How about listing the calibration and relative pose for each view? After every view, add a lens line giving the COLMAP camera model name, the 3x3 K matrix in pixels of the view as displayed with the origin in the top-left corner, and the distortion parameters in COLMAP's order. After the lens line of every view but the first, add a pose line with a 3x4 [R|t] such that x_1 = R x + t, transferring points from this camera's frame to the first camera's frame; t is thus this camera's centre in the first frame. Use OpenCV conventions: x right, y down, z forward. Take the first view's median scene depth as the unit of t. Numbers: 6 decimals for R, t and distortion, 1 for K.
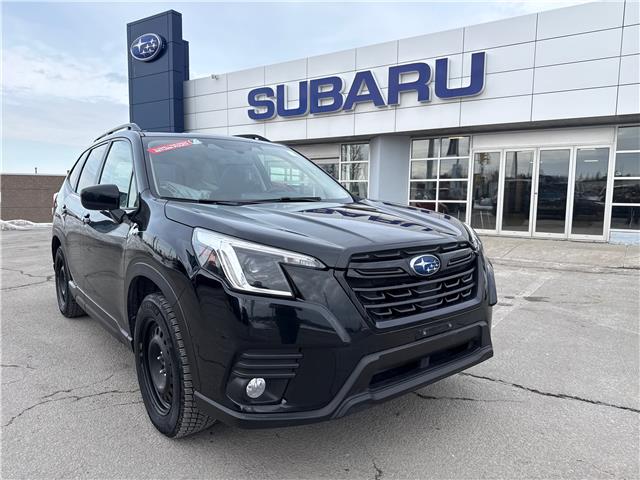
lens RADIAL K [[462.9, 0, 311.9], [0, 462.9, 243.8], [0, 0, 1]] dist [0.048878, -0.078585]
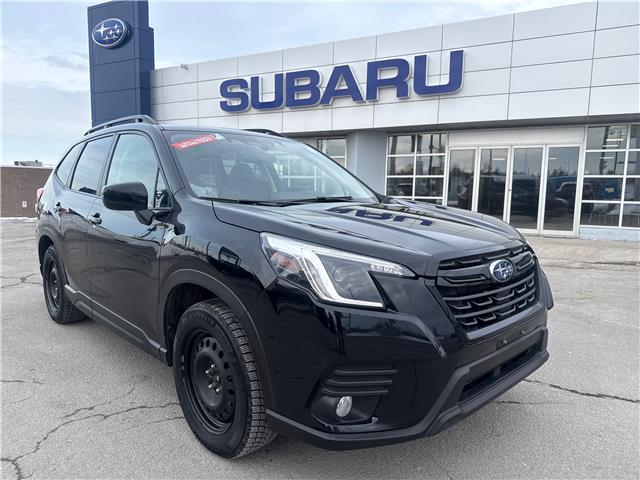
lens RADIAL K [[462.9, 0, 311.9], [0, 462.9, 243.8], [0, 0, 1]] dist [0.048878, -0.078585]
pose [[0.995656, -0.003944, 0.093020, -0.109245], [0.002691, 0.999904, 0.013593, -0.011252], [-0.093064, -0.013283, 0.995571, 0.033691]]
